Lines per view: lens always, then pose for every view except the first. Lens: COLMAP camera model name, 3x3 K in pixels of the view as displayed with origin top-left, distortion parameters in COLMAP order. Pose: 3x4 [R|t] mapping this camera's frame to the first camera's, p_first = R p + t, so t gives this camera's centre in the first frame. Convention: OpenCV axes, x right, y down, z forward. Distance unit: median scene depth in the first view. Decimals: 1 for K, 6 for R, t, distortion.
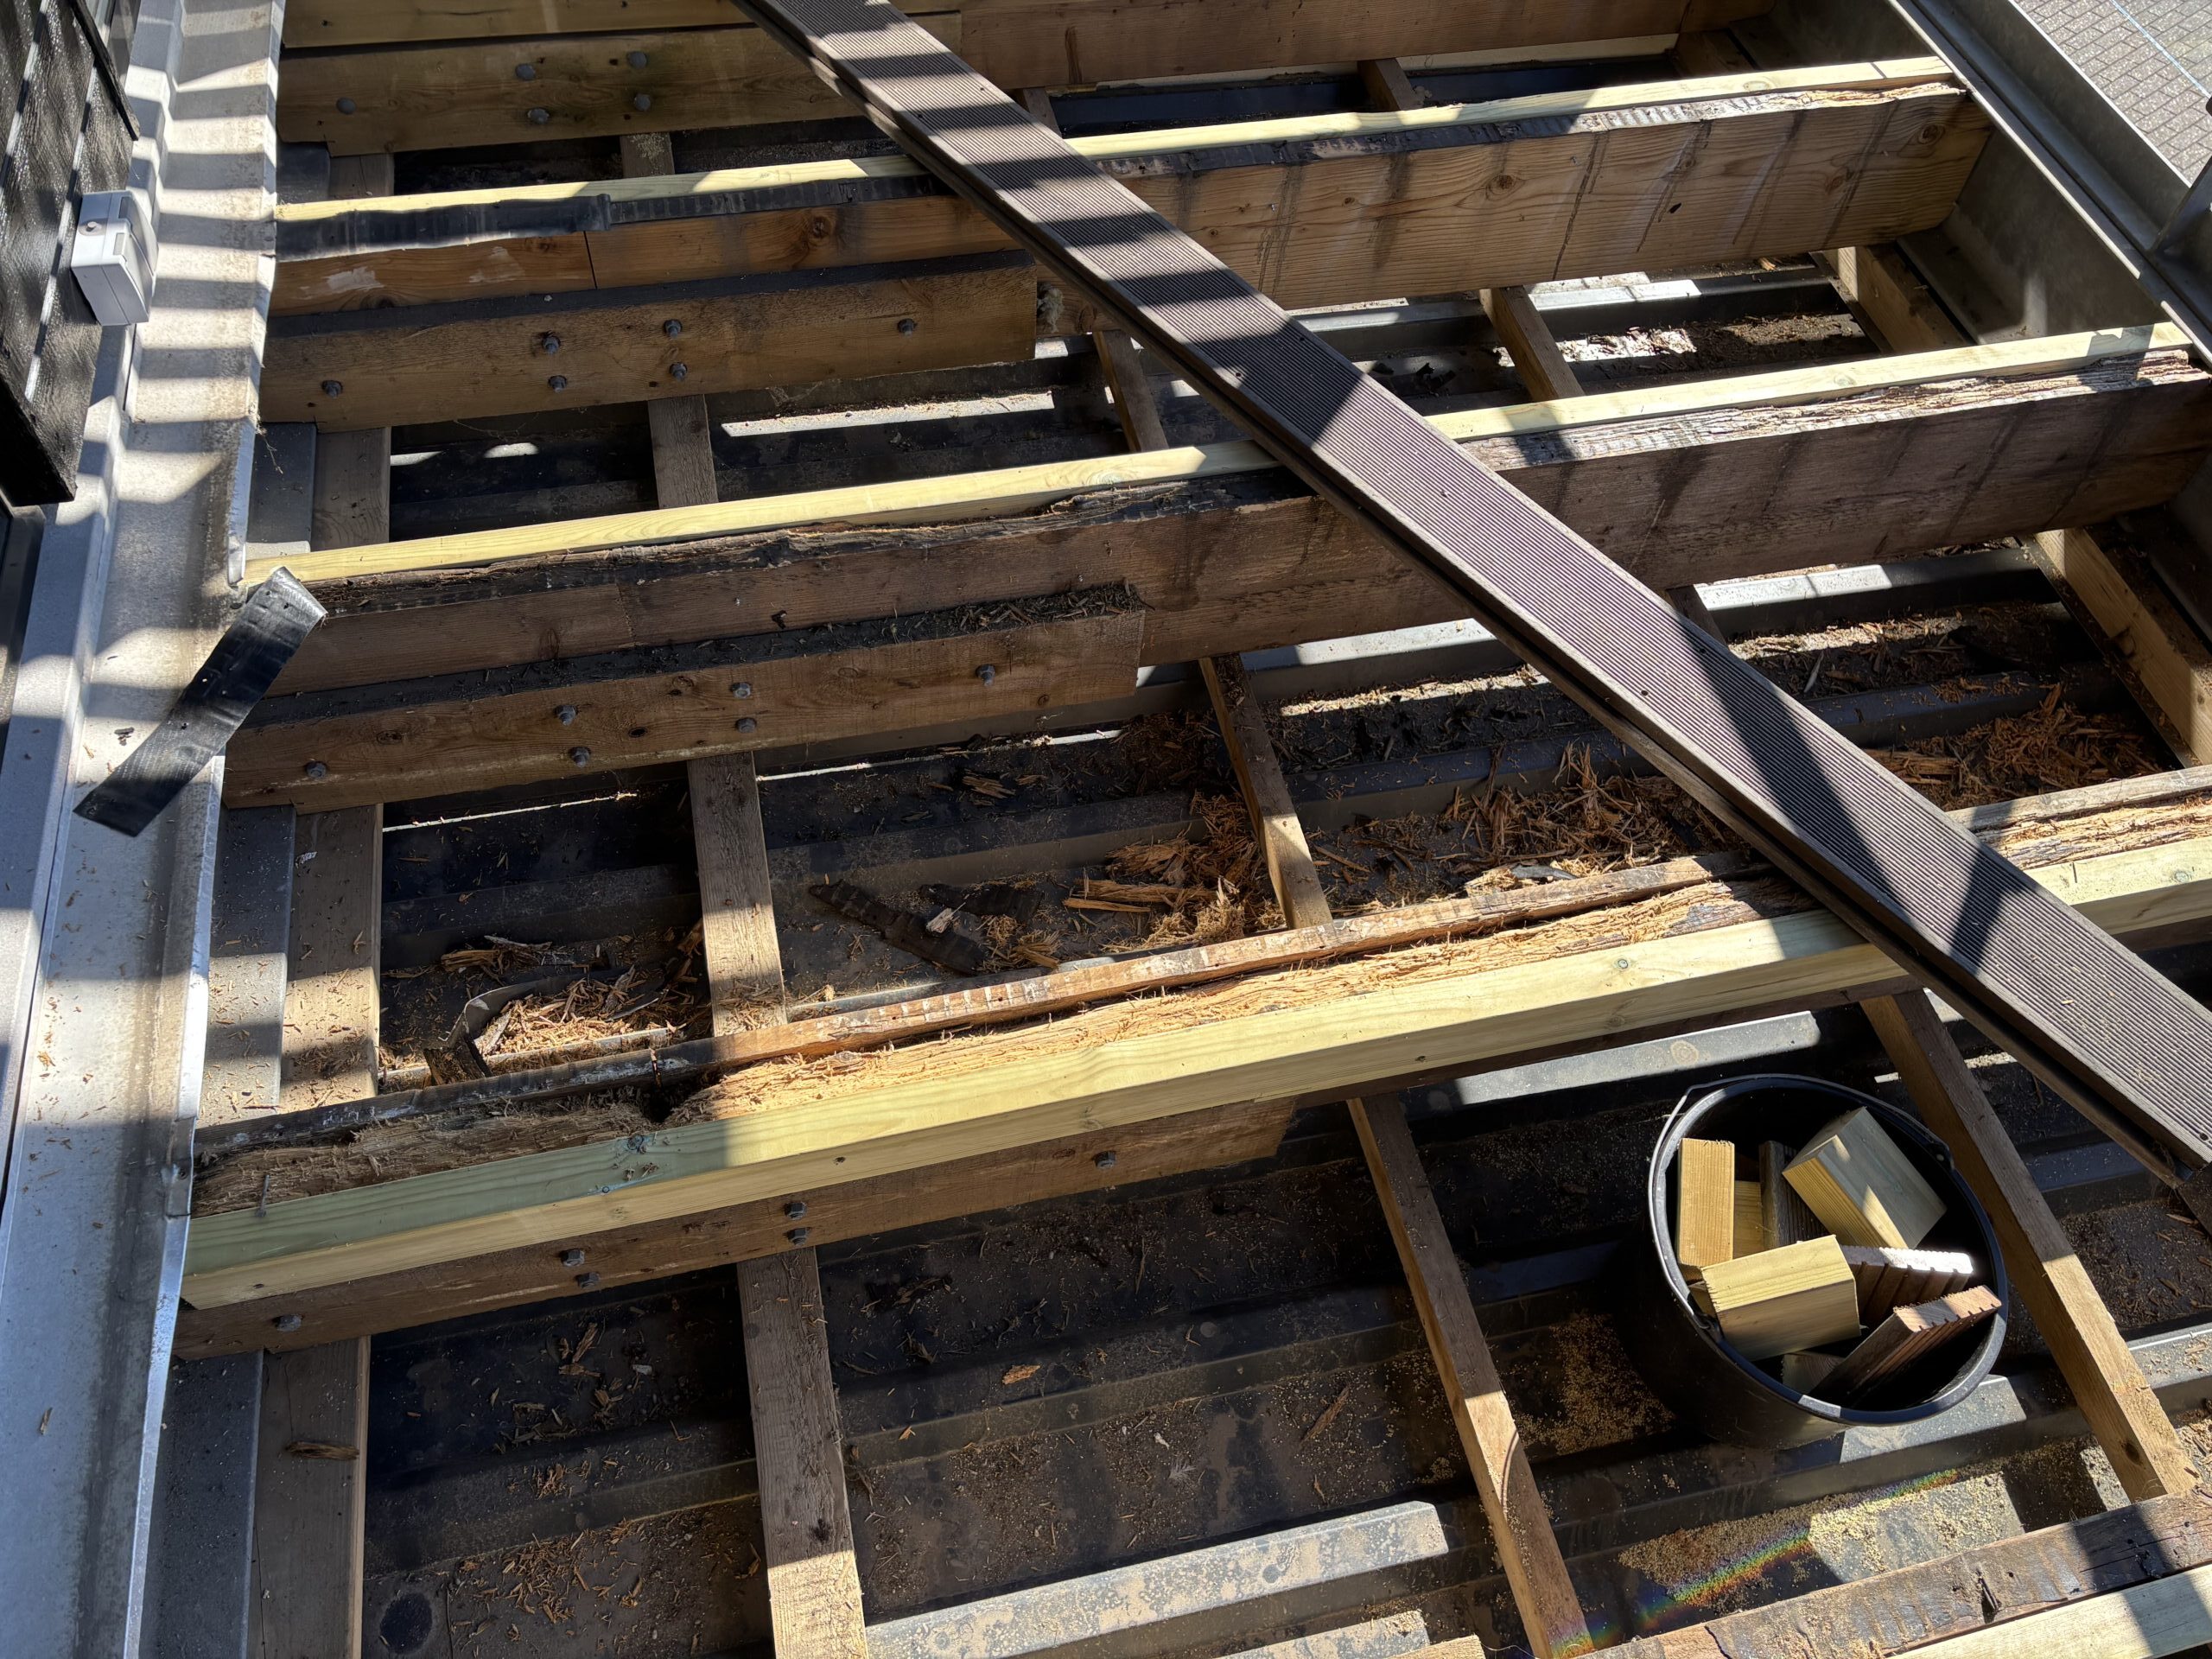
lens RADIAL K [[1667.3, 0, 1094.9], [0, 1667.3, 830.1], [0, 0, 1]] dist [0.010377, 0.003074]
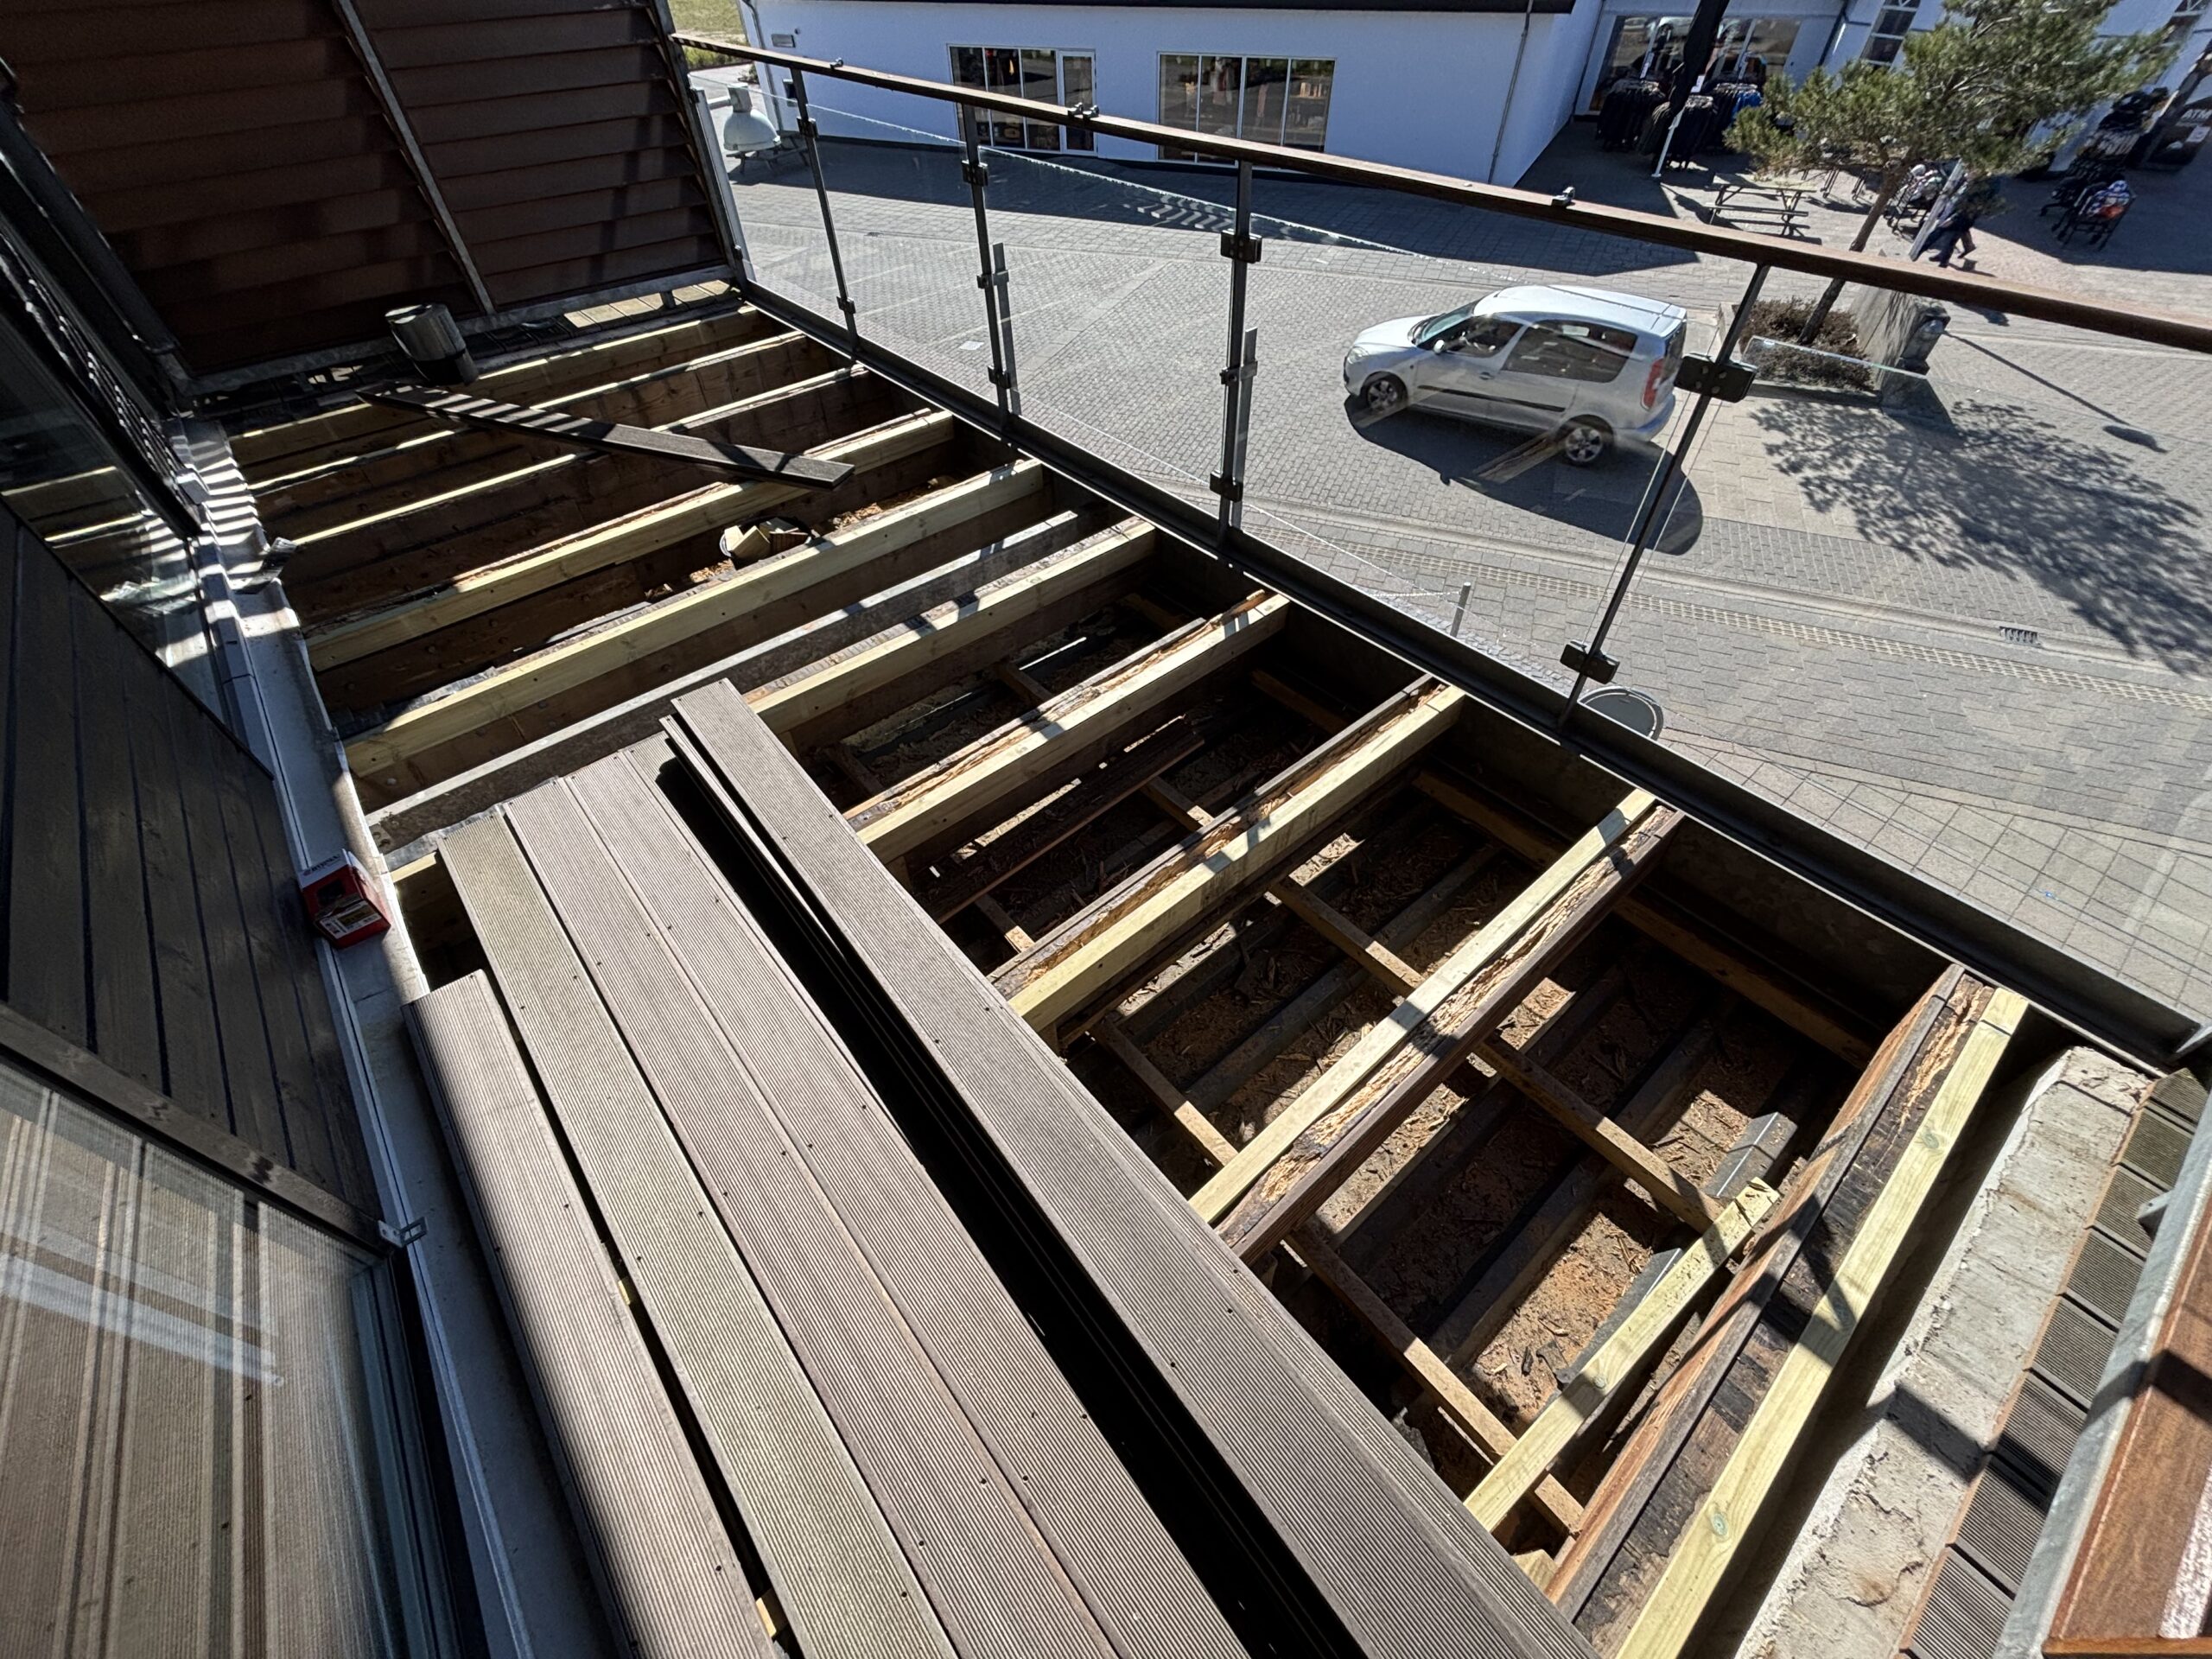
lens RADIAL K [[868.6, 0, 1091.1], [0, 868.6, 834.8], [0, 0, 1]] dist [-0.001200, -0.000529]
pose [[0.883577, -0.394028, 0.253047, 0.276827], [0.419630, 0.906065, -0.054380, 1.165597], [-0.207850, 0.154235, 0.965924, -0.939299]]
